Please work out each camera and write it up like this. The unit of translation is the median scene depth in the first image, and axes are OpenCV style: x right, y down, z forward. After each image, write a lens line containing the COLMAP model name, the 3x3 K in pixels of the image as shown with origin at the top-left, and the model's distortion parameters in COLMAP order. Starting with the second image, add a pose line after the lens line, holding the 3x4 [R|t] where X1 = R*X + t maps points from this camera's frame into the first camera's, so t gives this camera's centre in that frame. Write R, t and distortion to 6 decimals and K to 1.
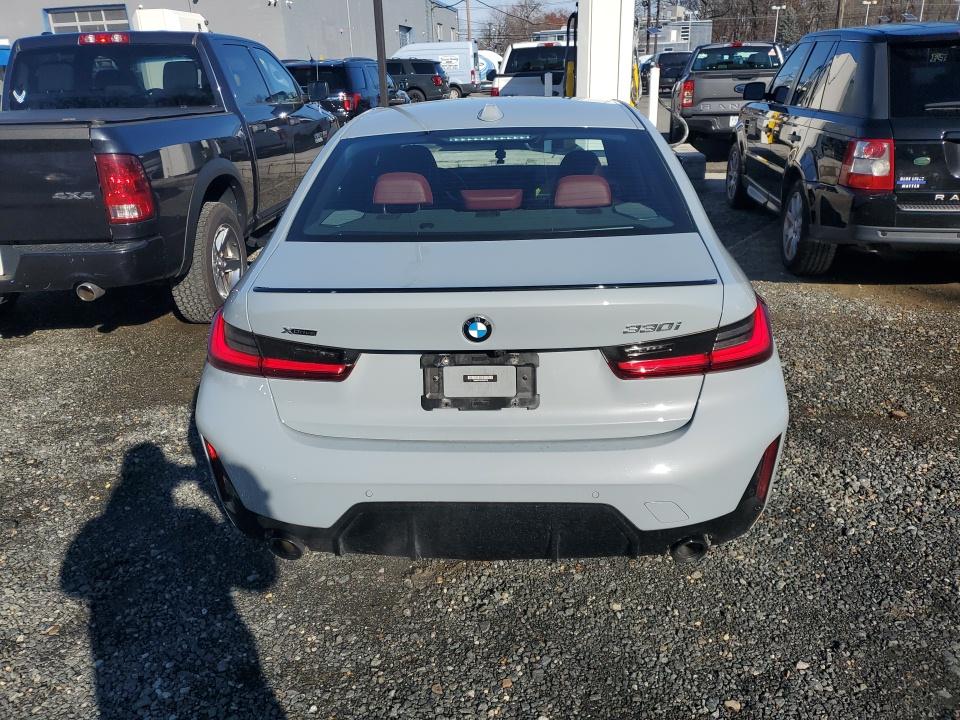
lens RADIAL K [[751.1, 0, 474.9], [0, 751.1, 355.5], [0, 0, 1]] dist [0.012008, 0.010356]
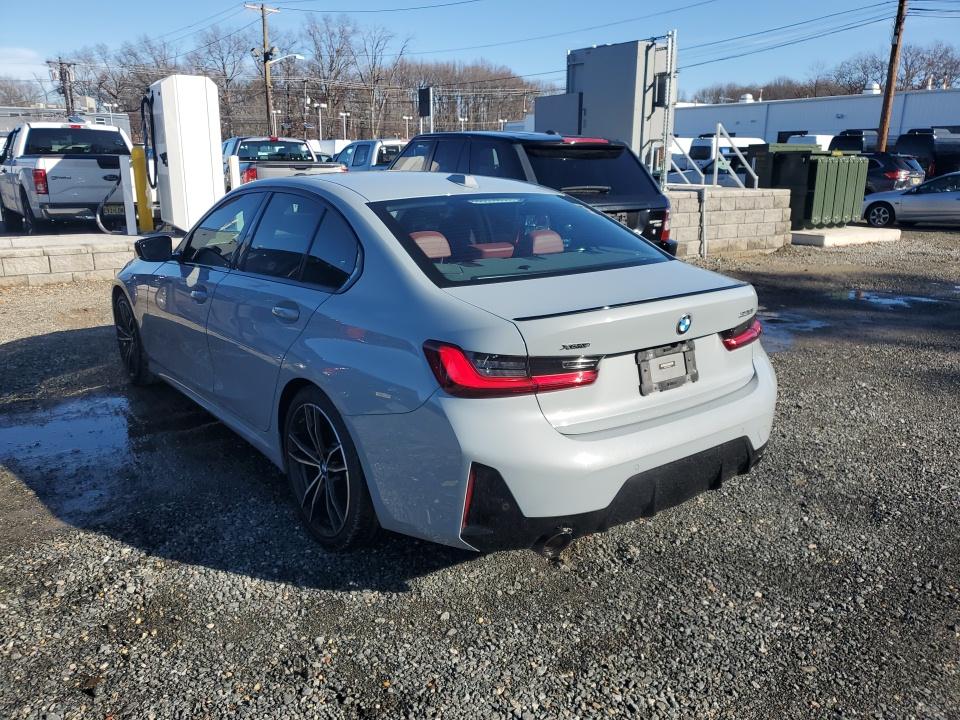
lens RADIAL K [[751.1, 0, 481.0], [0, 751.1, 356.8], [0, 0, 1]] dist [0.012008, 0.010356]
pose [[0.748633, -0.130160, 0.650082, -1.116798], [0.203063, 0.978430, -0.037945, -0.000573], [-0.631121, 0.160415, 0.758916, 0.183996]]
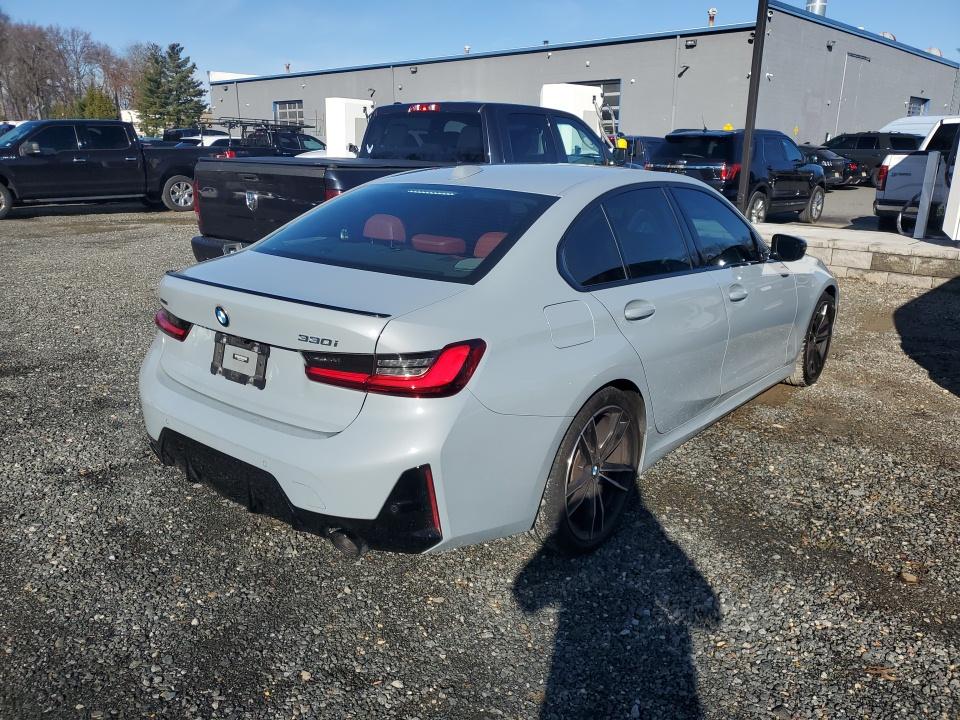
lens RADIAL K [[751.1, 0, 477.2], [0, 751.1, 366.0], [0, 0, 1]] dist [0.012008, 0.010356]
pose [[0.815529, 0.202439, -0.542154, 1.064310], [-0.239623, 0.970864, 0.002068, -0.058113], [0.526777, 0.128226, 0.840276, 0.109738]]
